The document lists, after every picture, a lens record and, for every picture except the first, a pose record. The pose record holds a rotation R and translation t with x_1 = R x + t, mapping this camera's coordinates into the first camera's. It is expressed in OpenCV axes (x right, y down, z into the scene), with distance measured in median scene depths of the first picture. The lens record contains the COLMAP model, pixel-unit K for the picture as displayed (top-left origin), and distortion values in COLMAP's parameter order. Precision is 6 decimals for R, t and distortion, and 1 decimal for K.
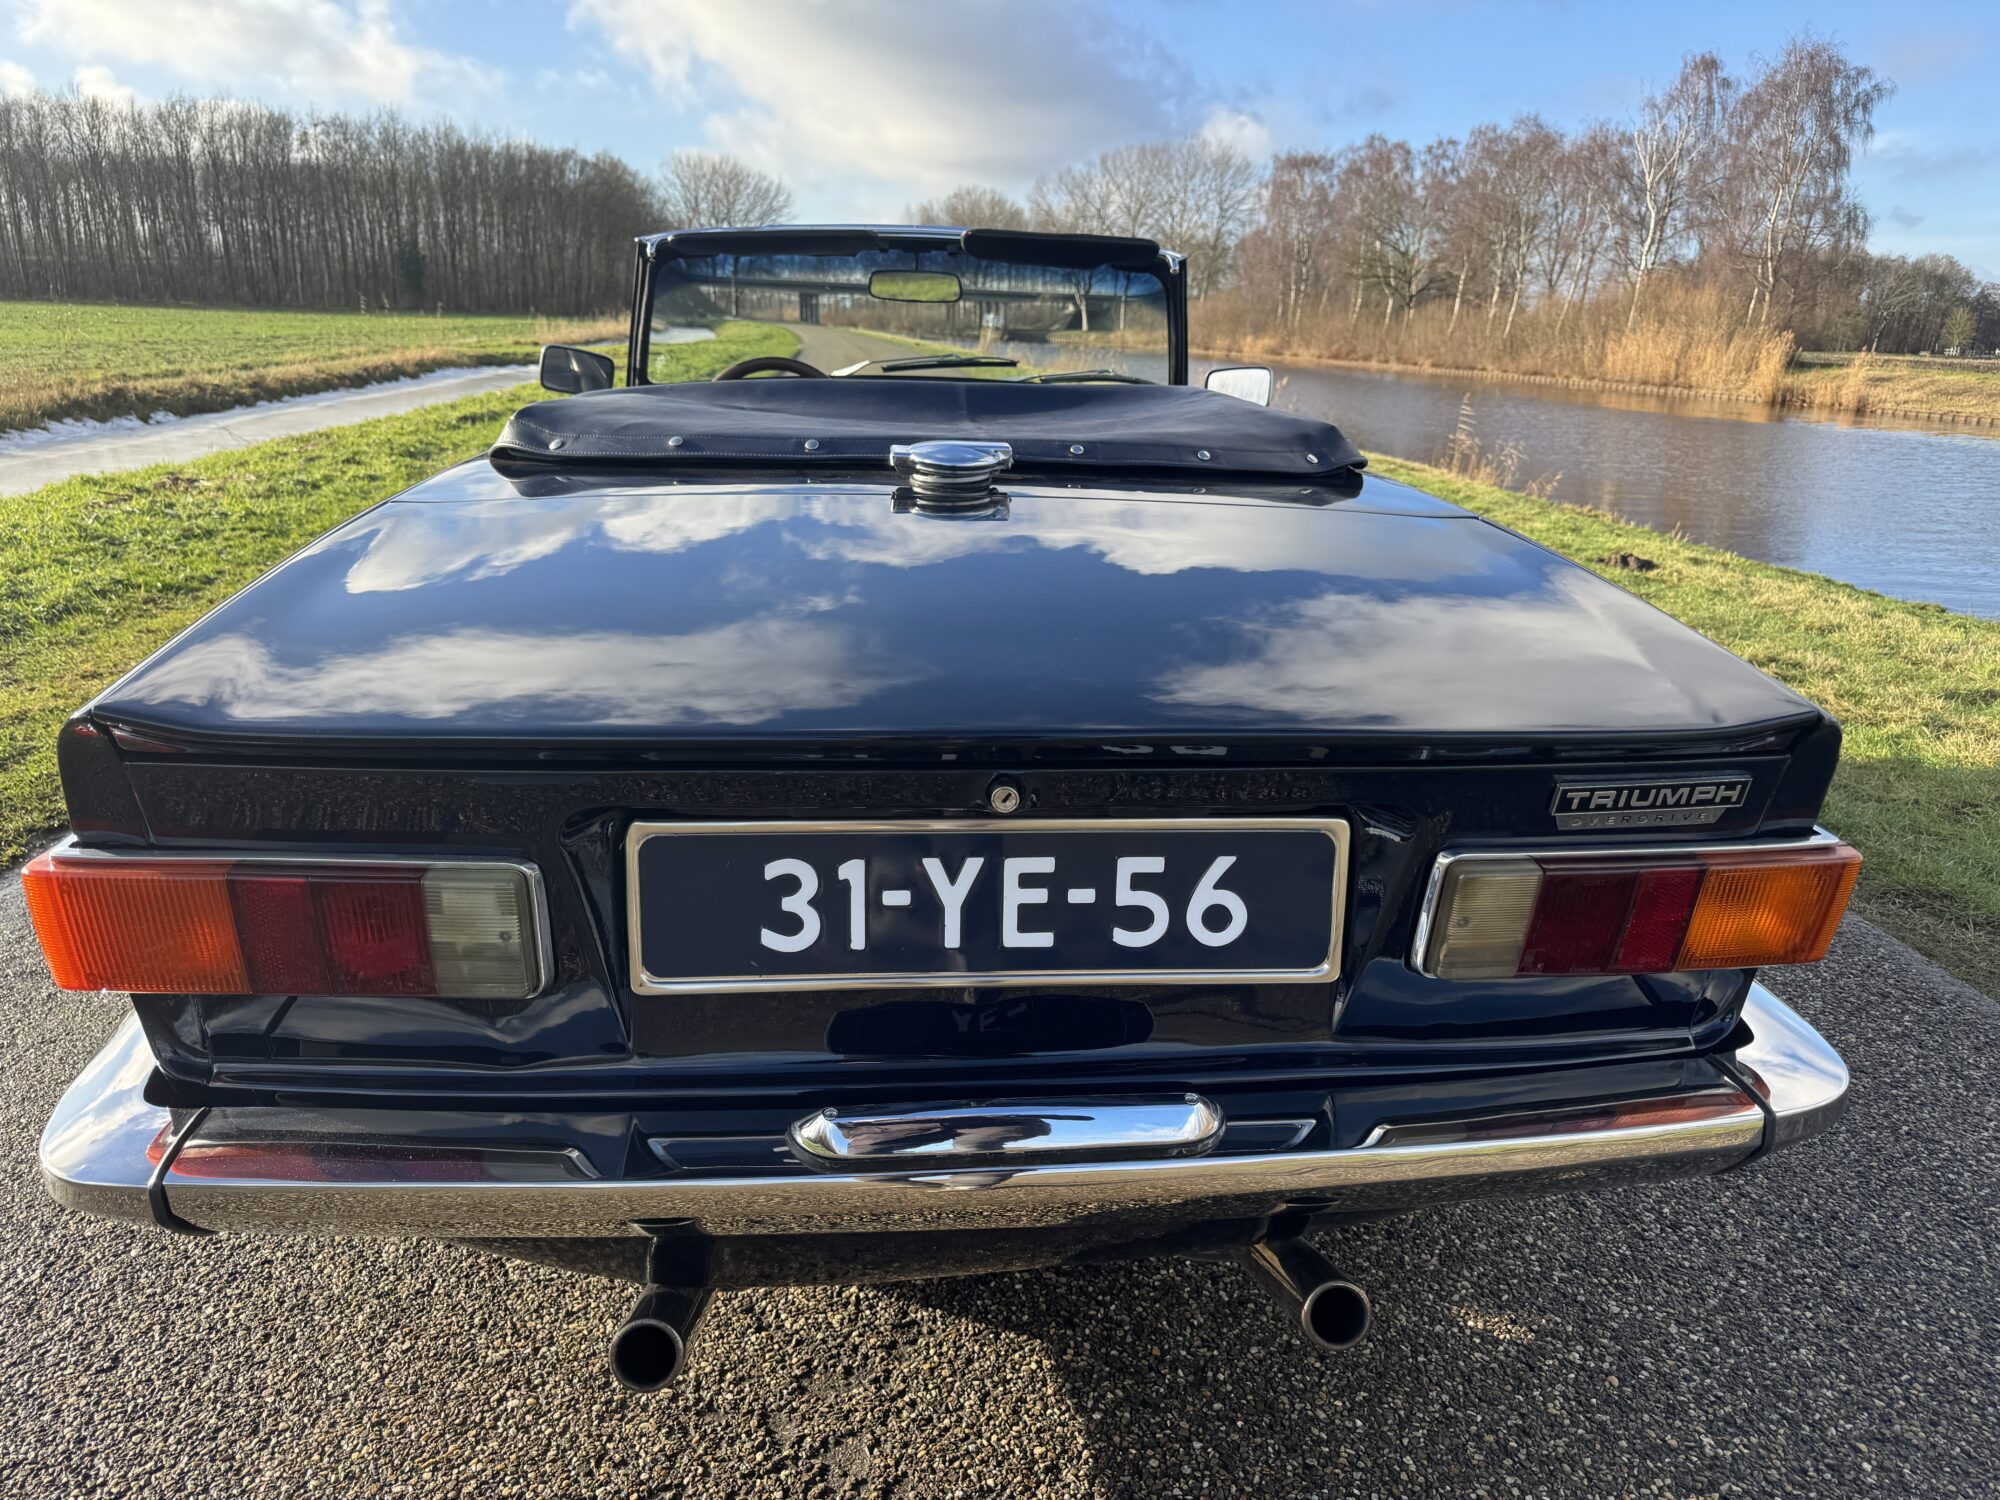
lens RADIAL K [[1427.2, 0, 968.7], [0, 1427.2, 738.8], [0, 0, 1]] dist [0.035606, -0.040777]
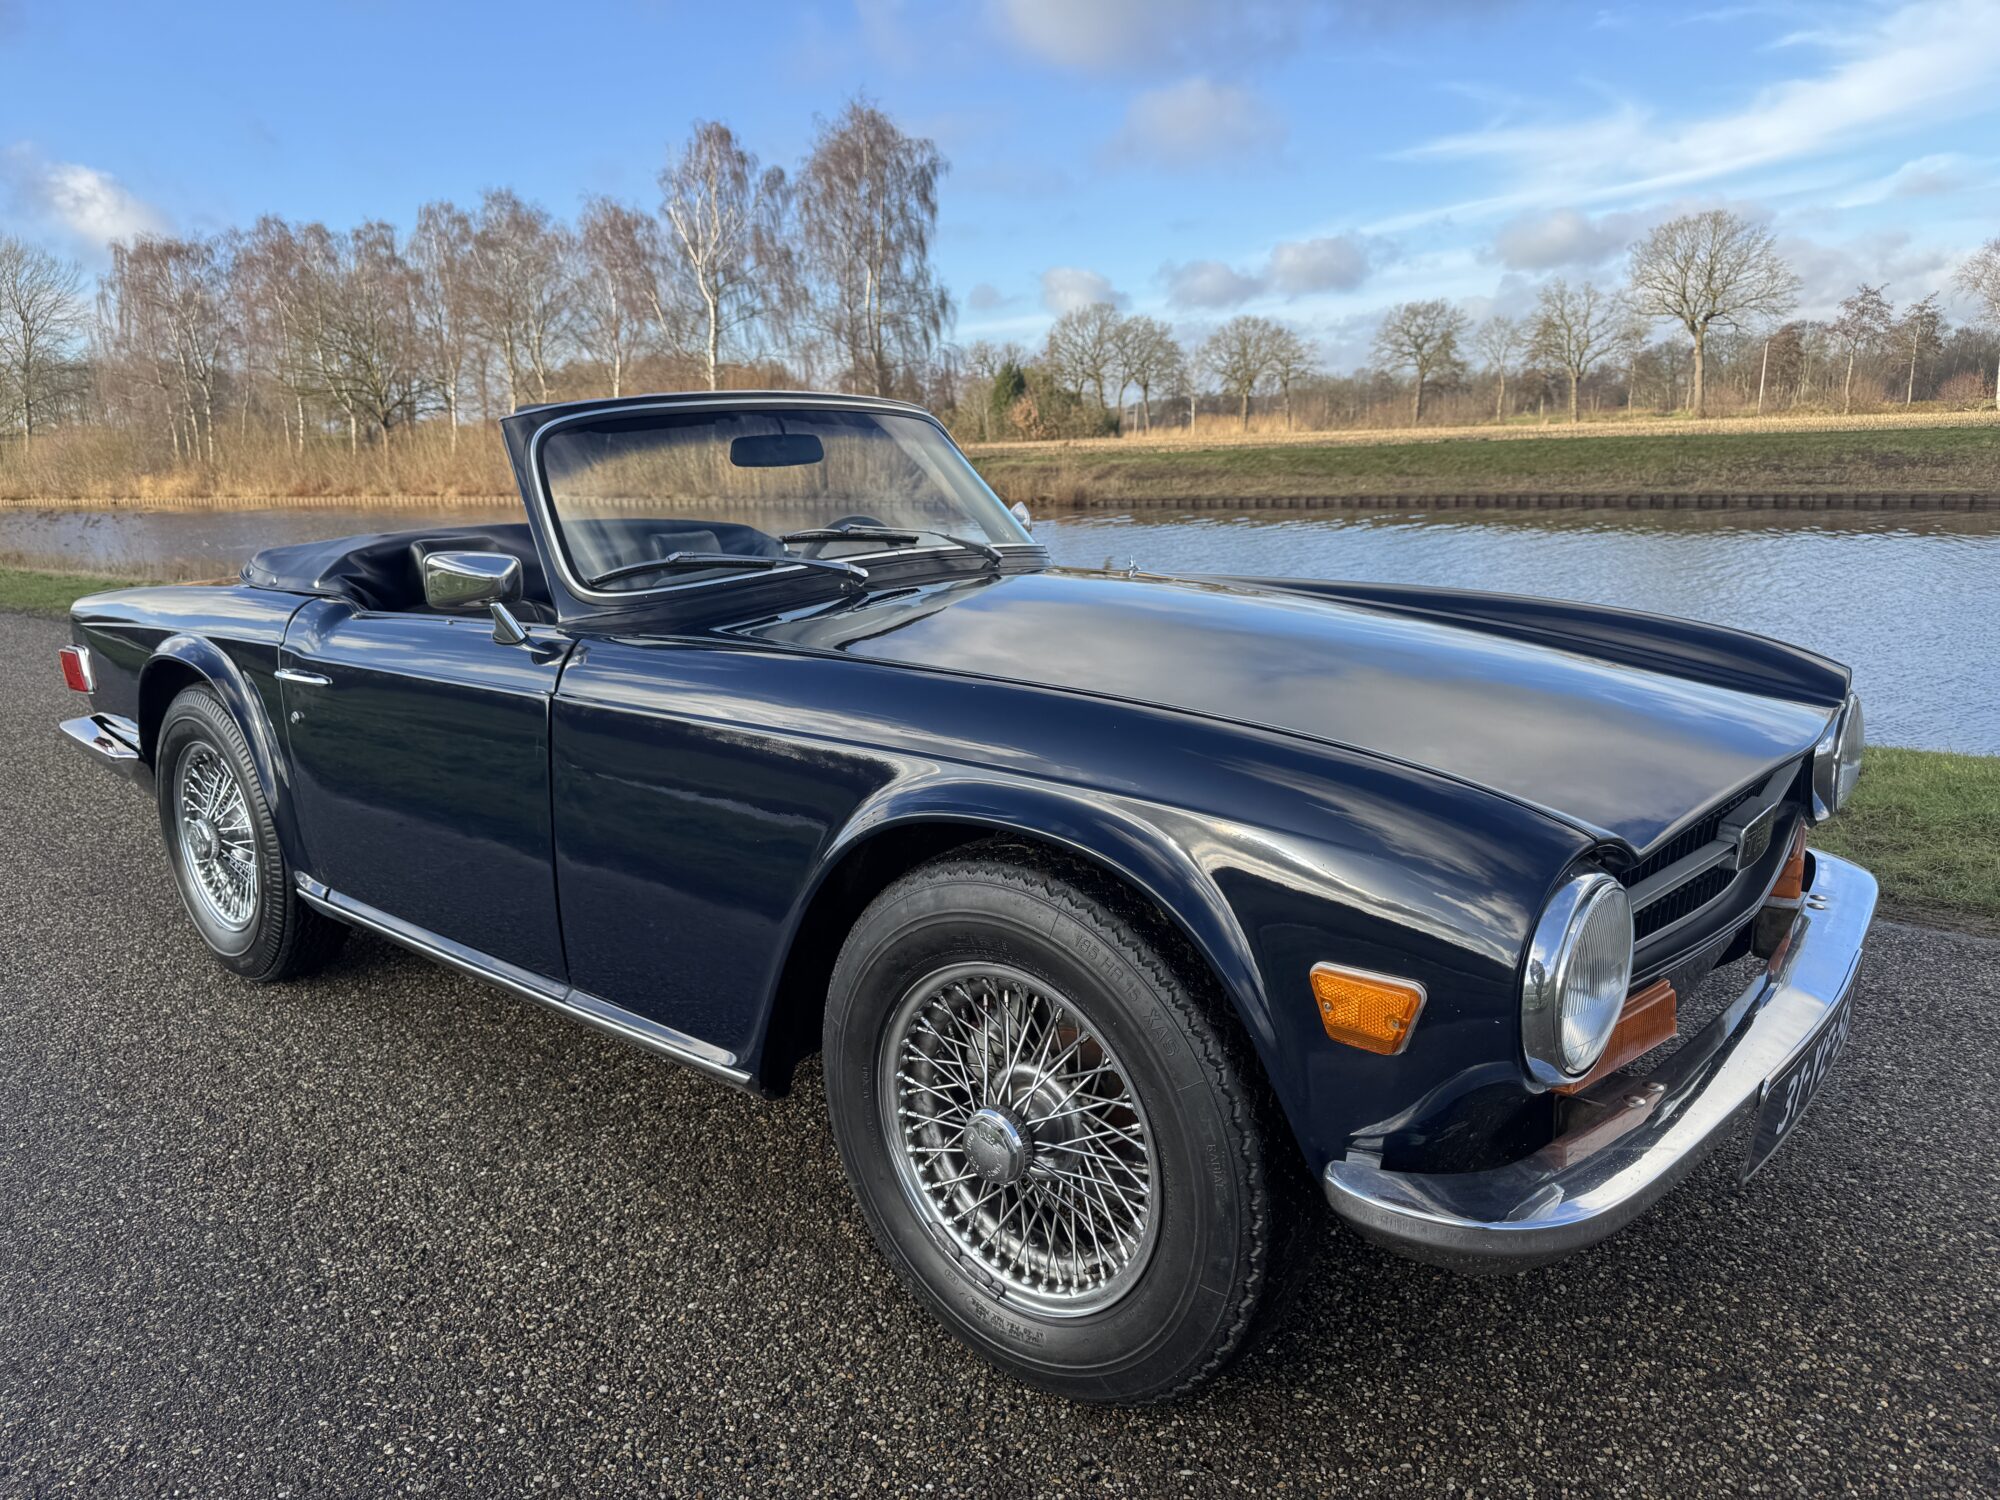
lens RADIAL K [[1427.2, 0, 991.8], [0, 1427.2, 770.8], [0, 0, 1]] dist [0.035606, -0.040777]
pose [[0.713989, -0.219801, 0.664761, -0.034266], [0.256221, 0.965613, 0.044081, -0.083255], [-0.651590, 0.138852, 0.745755, 0.269951]]
